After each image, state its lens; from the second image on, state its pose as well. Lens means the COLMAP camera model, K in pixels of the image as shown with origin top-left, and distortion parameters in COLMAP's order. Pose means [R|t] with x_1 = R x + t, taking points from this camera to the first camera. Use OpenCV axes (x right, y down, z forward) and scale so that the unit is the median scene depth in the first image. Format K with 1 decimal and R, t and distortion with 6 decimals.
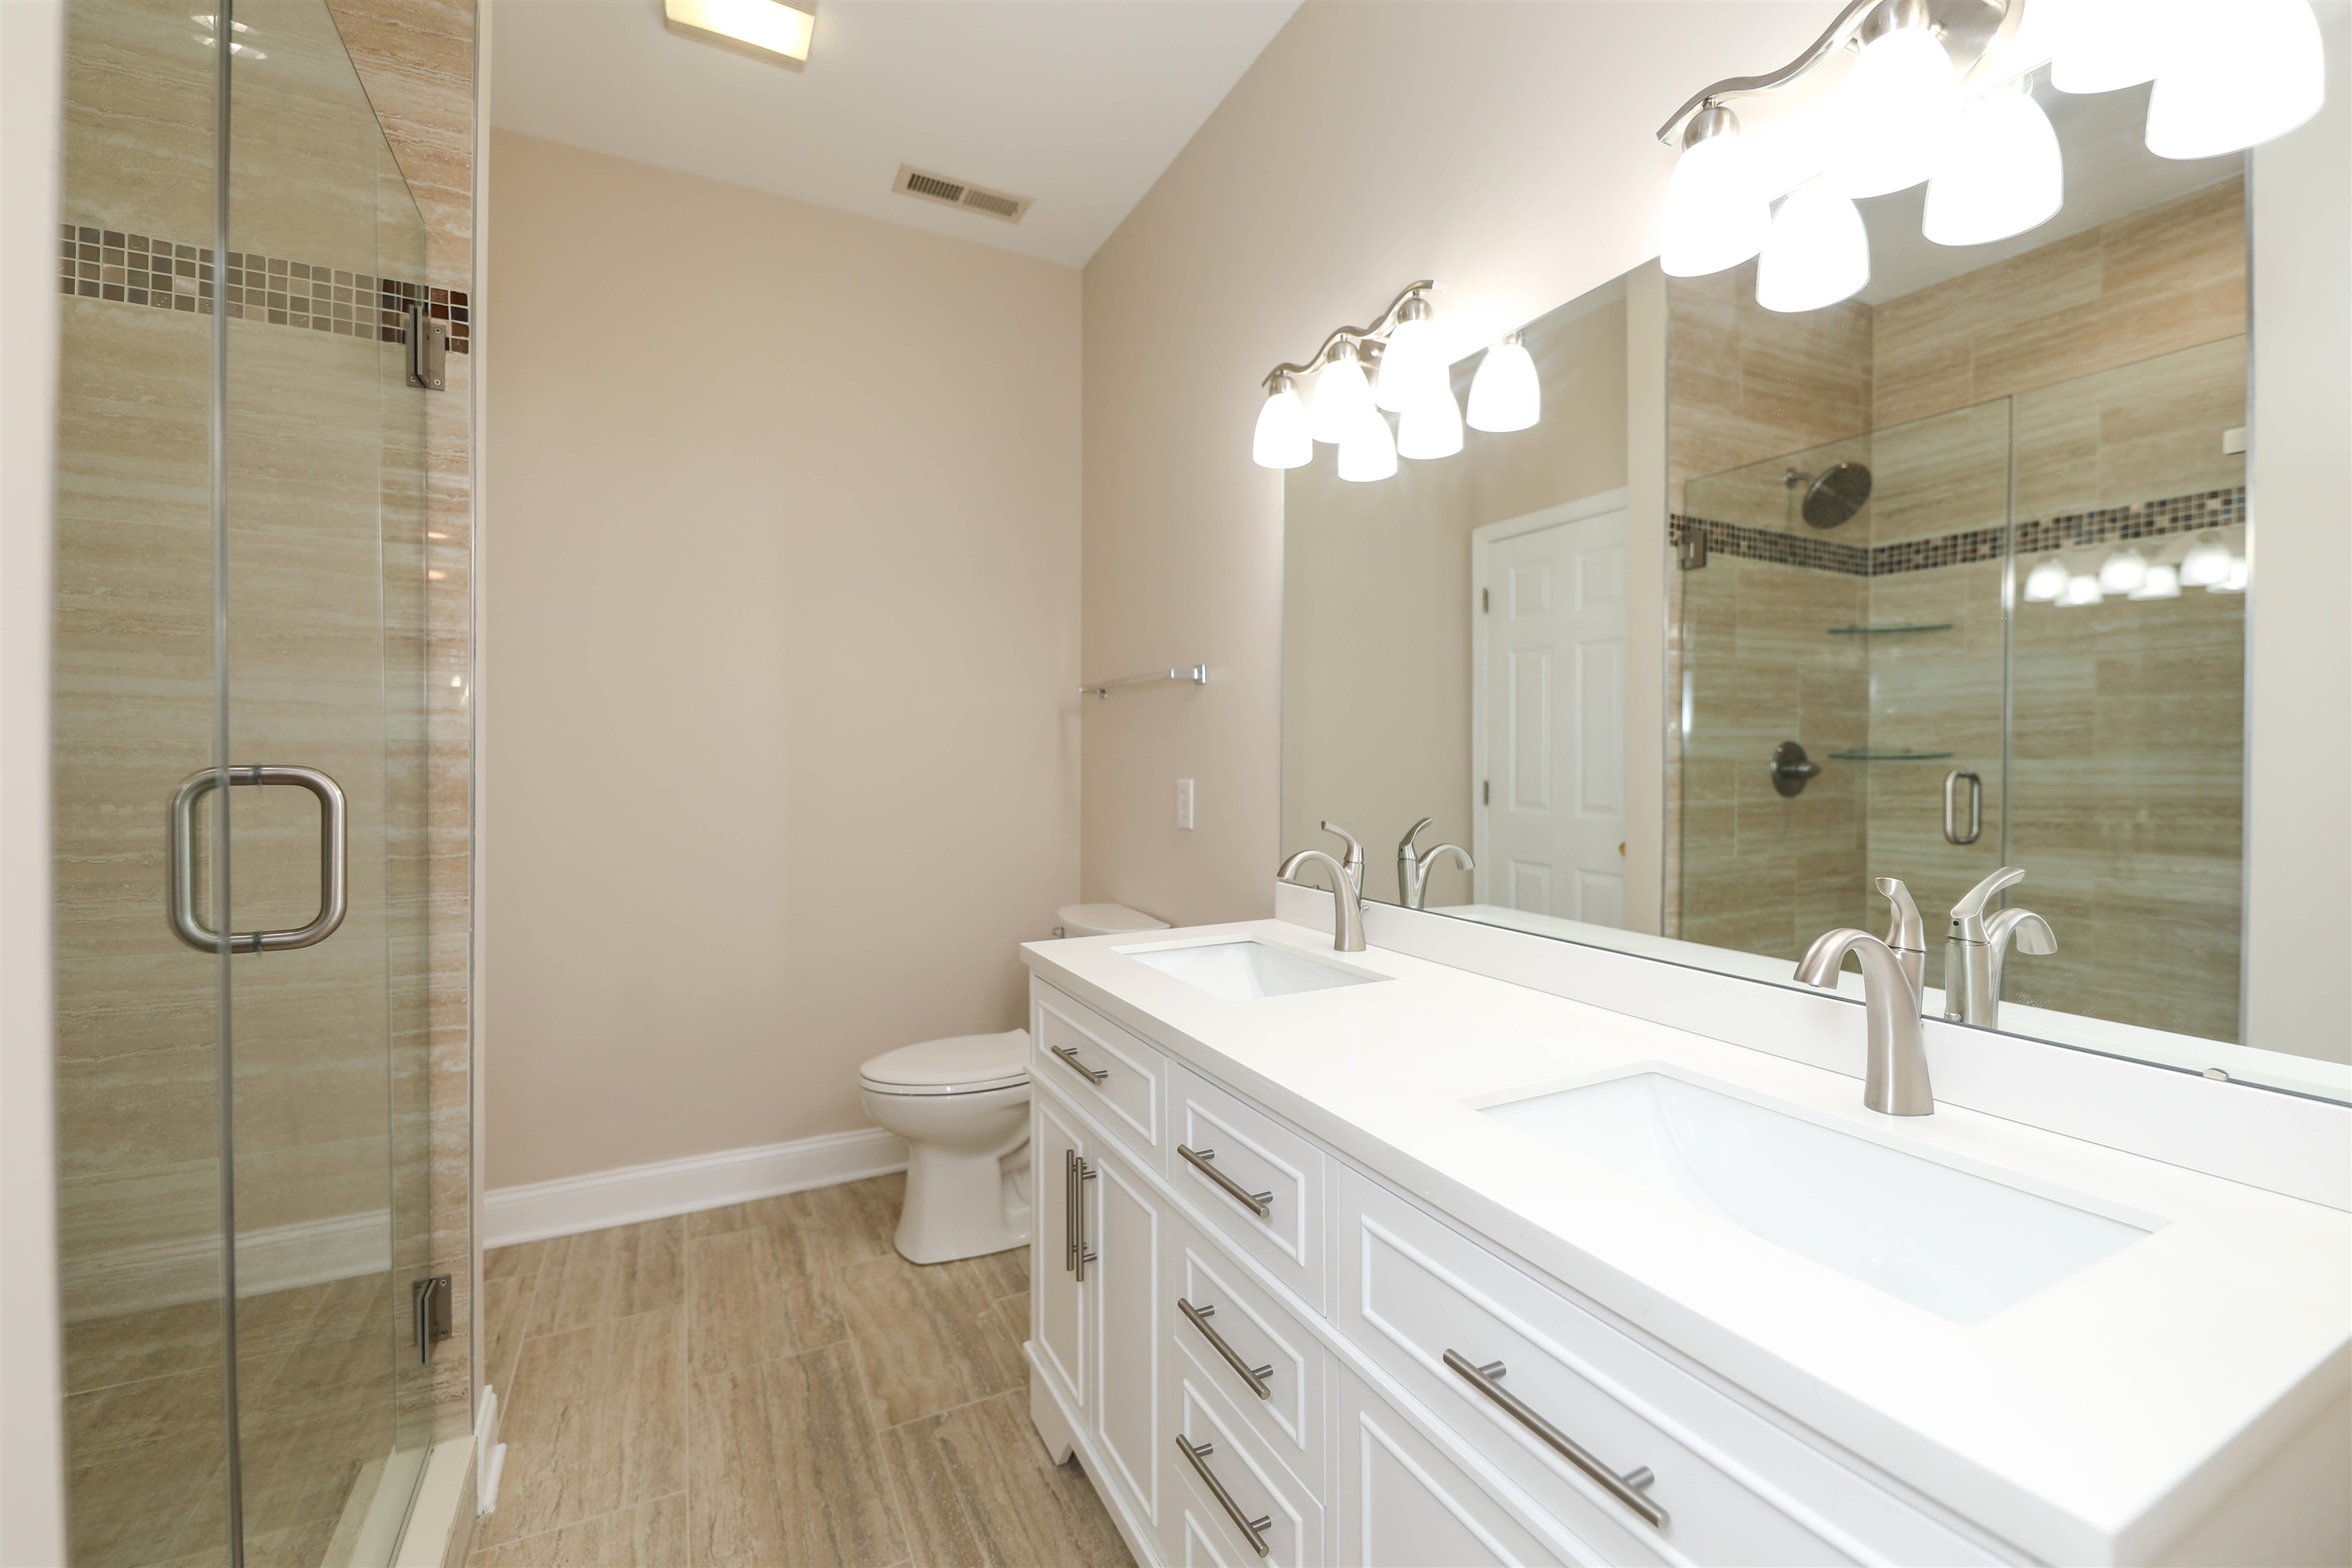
lens RADIAL K [[967.6, 0, 1176.0], [0, 967.6, 784.0], [0, 0, 1]] dist [0.017213, -0.012135]
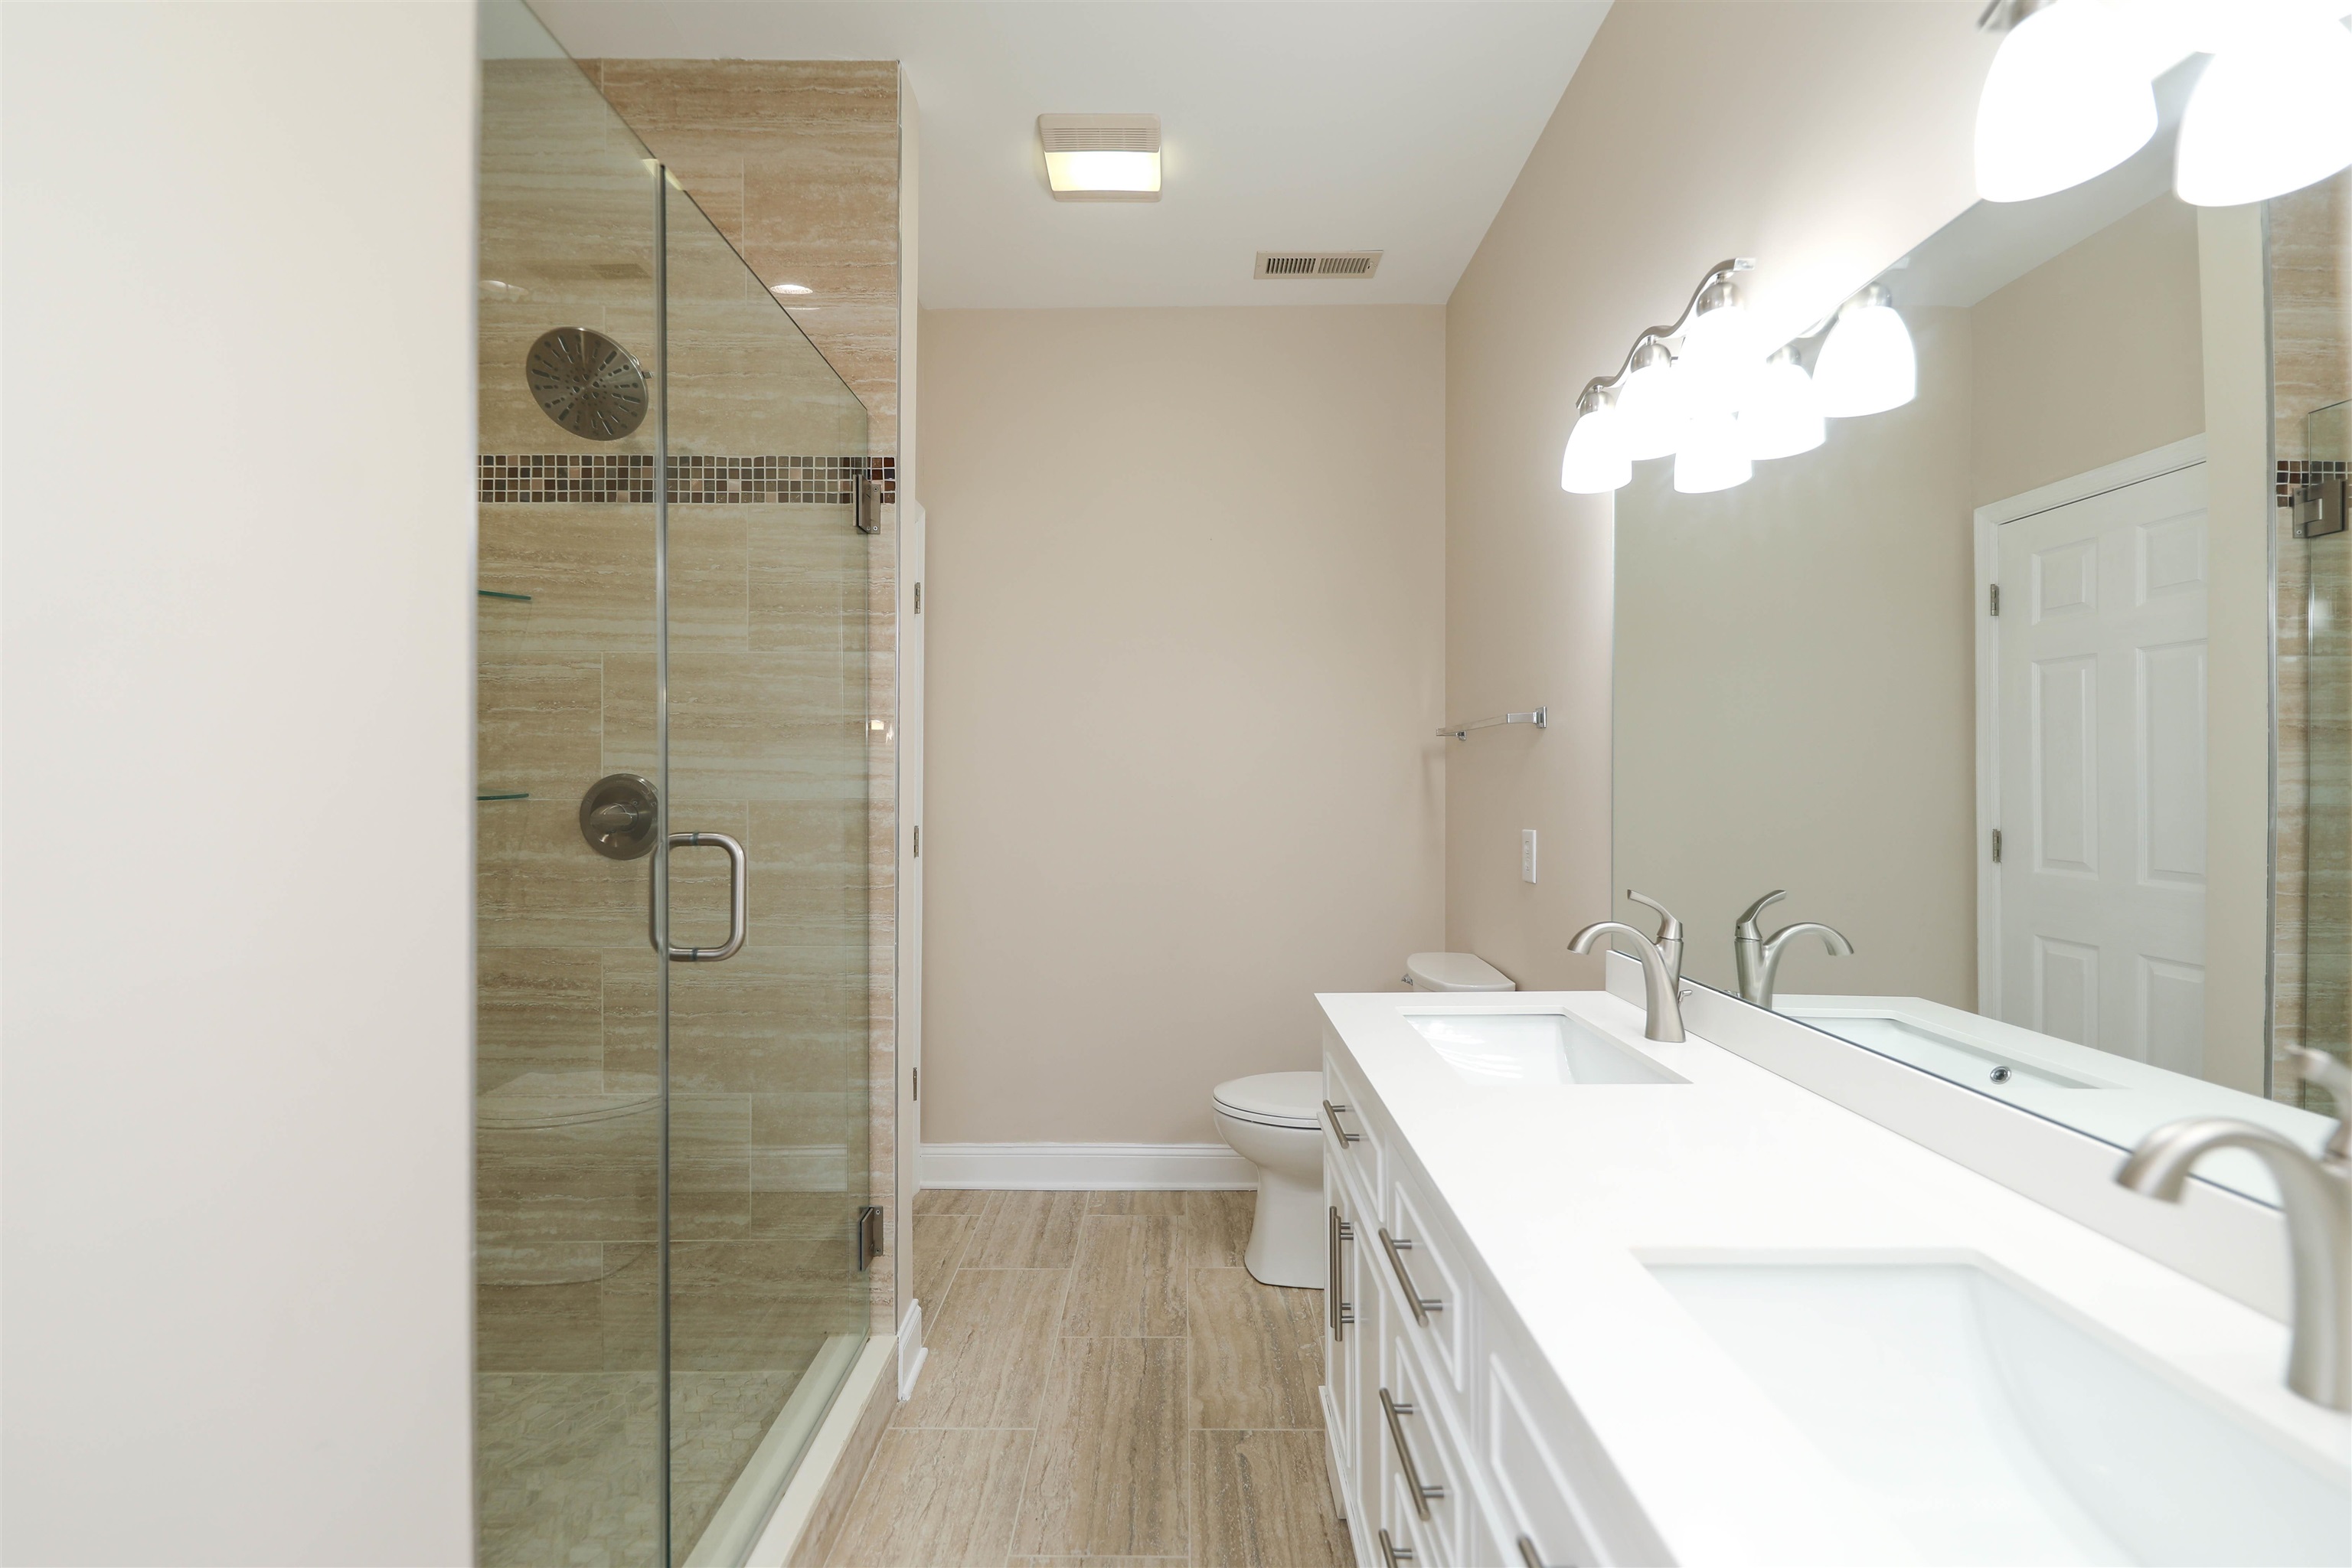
lens RADIAL K [[946.2, 0, 1166.7], [0, 946.2, 803.2], [0, 0, 1]] dist [0.014938, -0.010194]
pose [[0.887086, 0.003955, -0.461588, 0.171757], [-0.007870, 0.999948, -0.006558, -0.030836], [0.461538, 0.009450, 0.887070, 0.039464]]
